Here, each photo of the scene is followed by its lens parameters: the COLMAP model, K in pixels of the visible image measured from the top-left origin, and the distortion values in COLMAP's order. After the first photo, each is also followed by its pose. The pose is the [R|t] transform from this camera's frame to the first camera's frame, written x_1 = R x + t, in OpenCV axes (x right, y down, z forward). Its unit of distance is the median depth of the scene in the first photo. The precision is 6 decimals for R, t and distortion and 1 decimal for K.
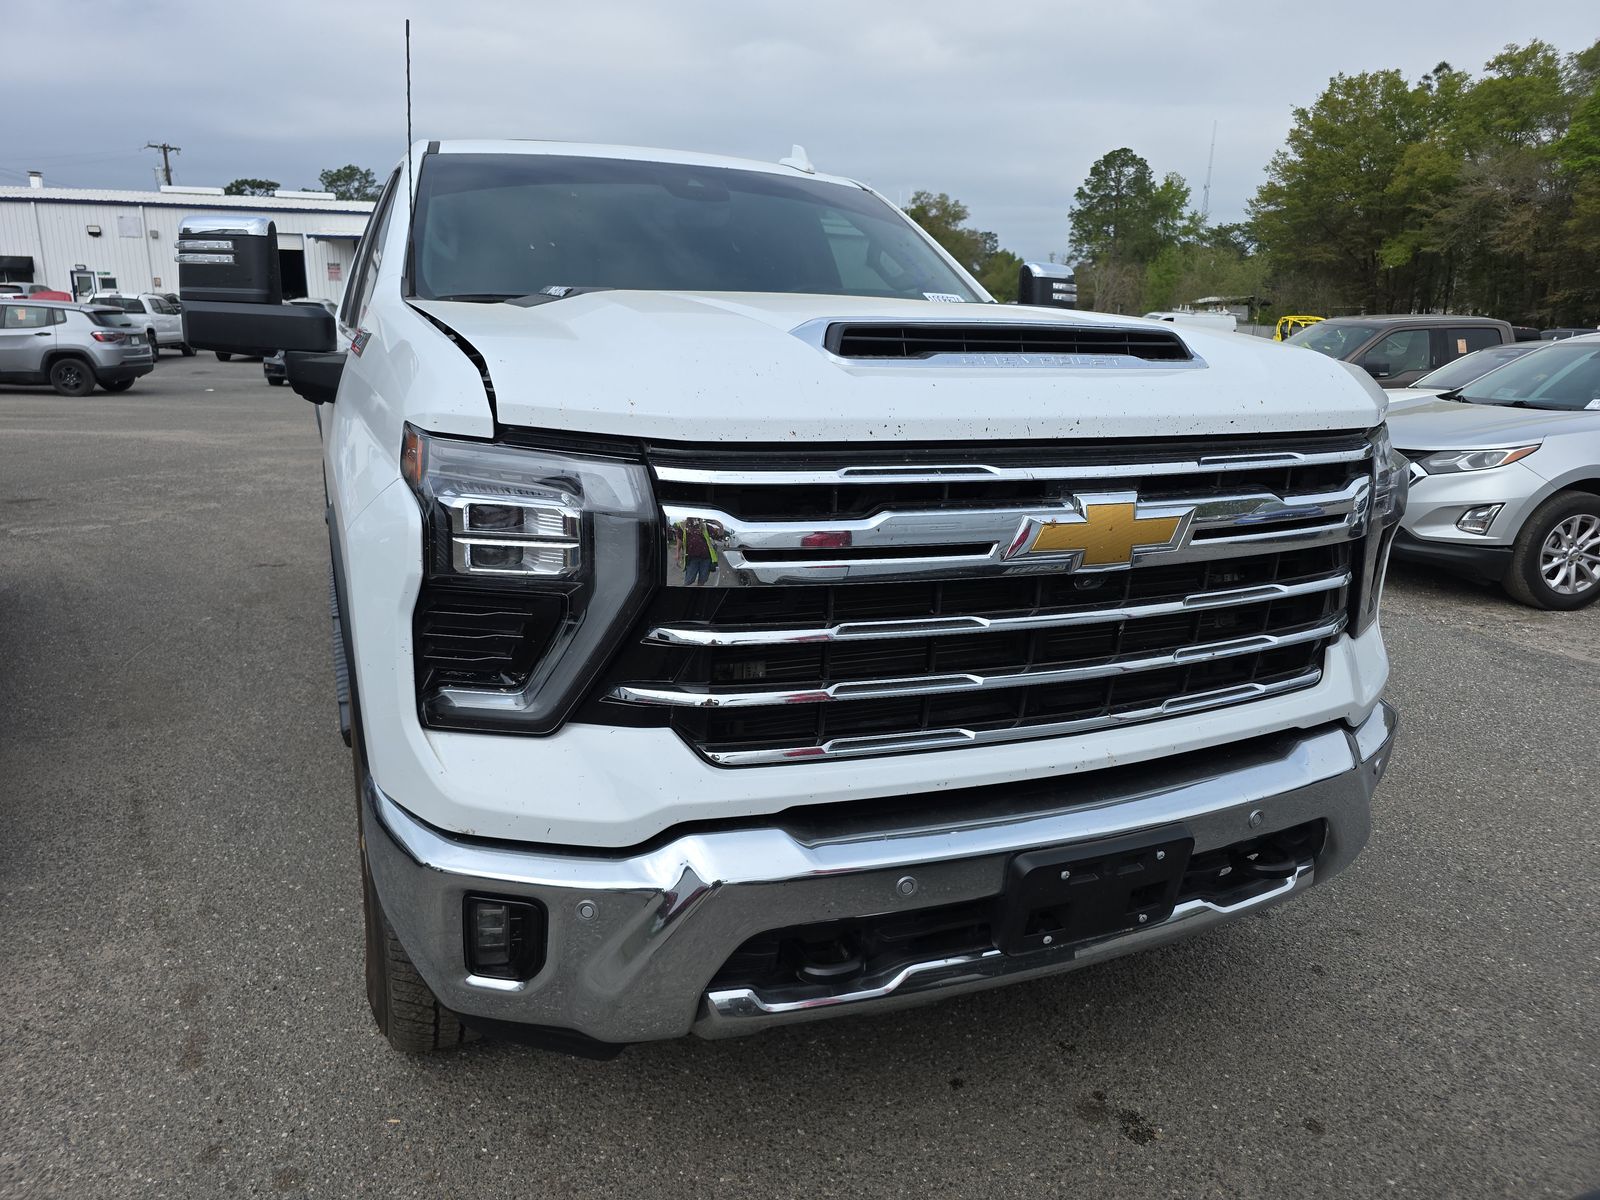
lens RADIAL K [[1083.4, 0, 794.9], [0, 1083.4, 604.5], [0, 0, 1]] dist [0.050718, -0.042522]
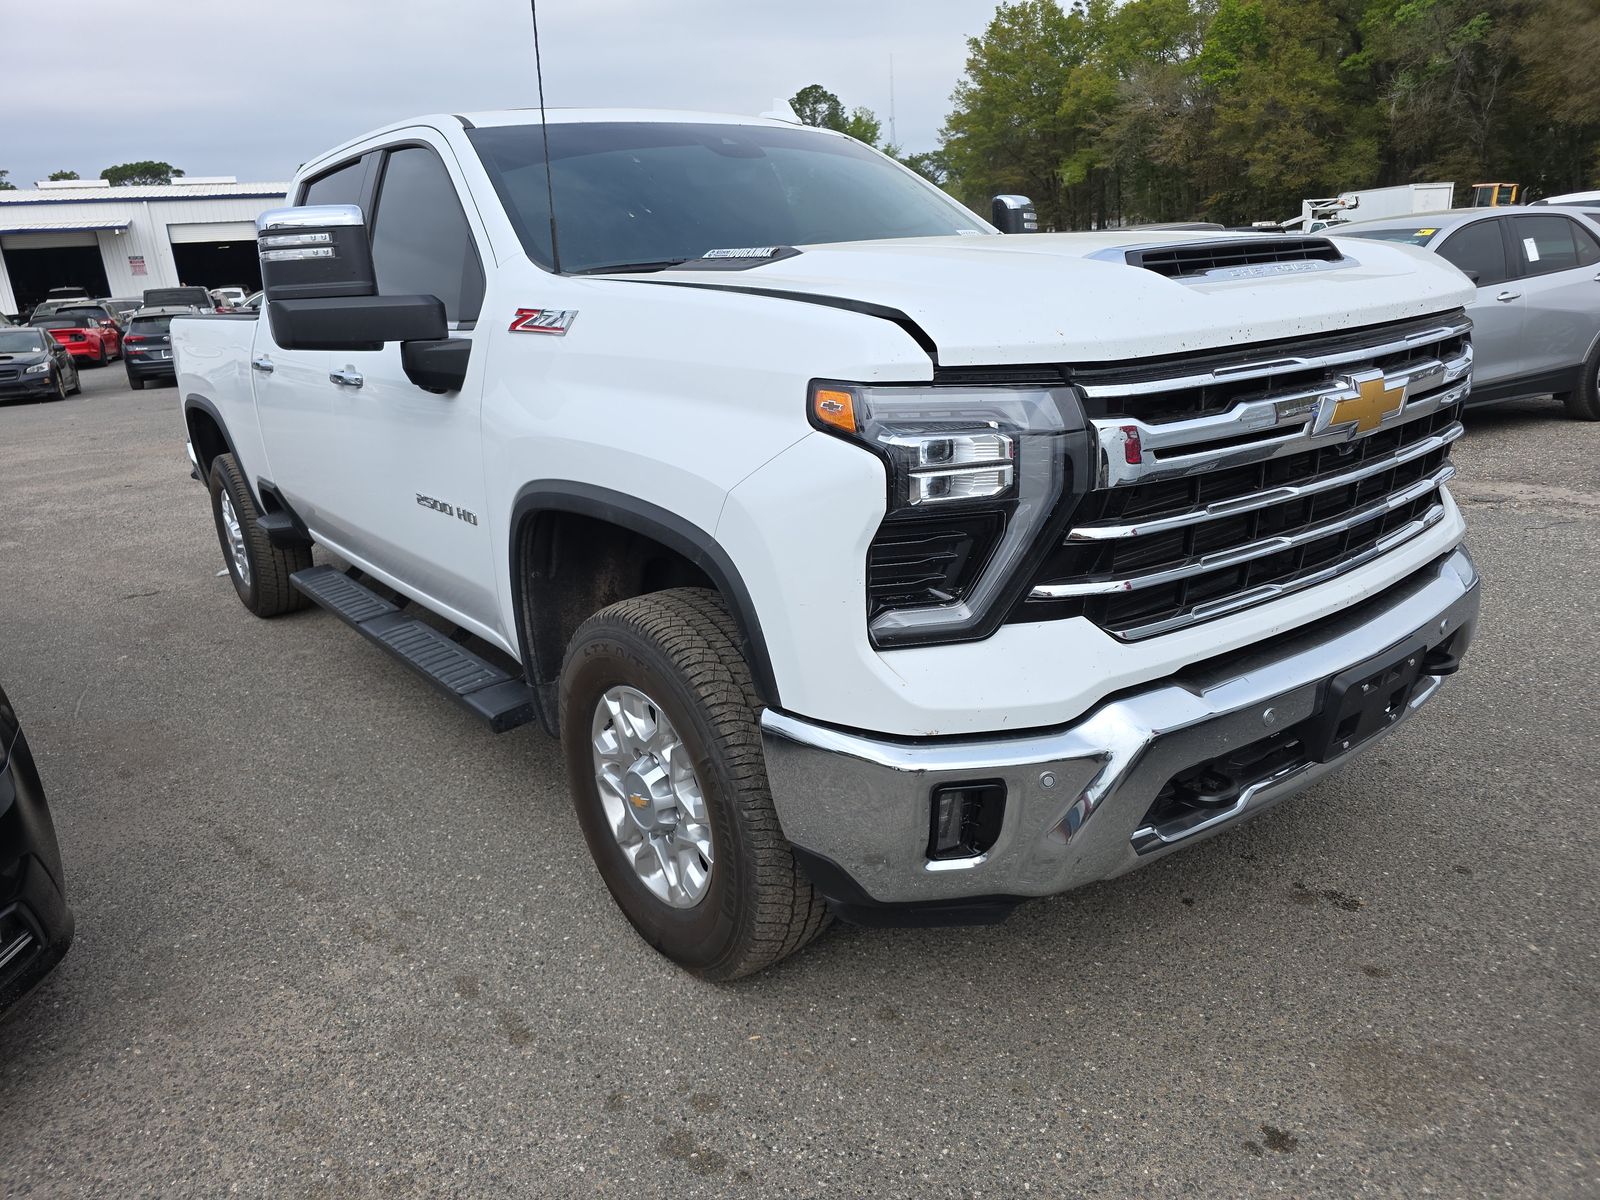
lens RADIAL K [[1083.4, 0, 793.3], [0, 1083.4, 601.4], [0, 0, 1]] dist [0.050718, -0.042522]
pose [[0.964661, -0.153826, 0.213930, -0.409362], [0.145239, 0.987845, 0.055393, -0.006140], [-0.219850, -0.022364, 0.975277, -0.038585]]
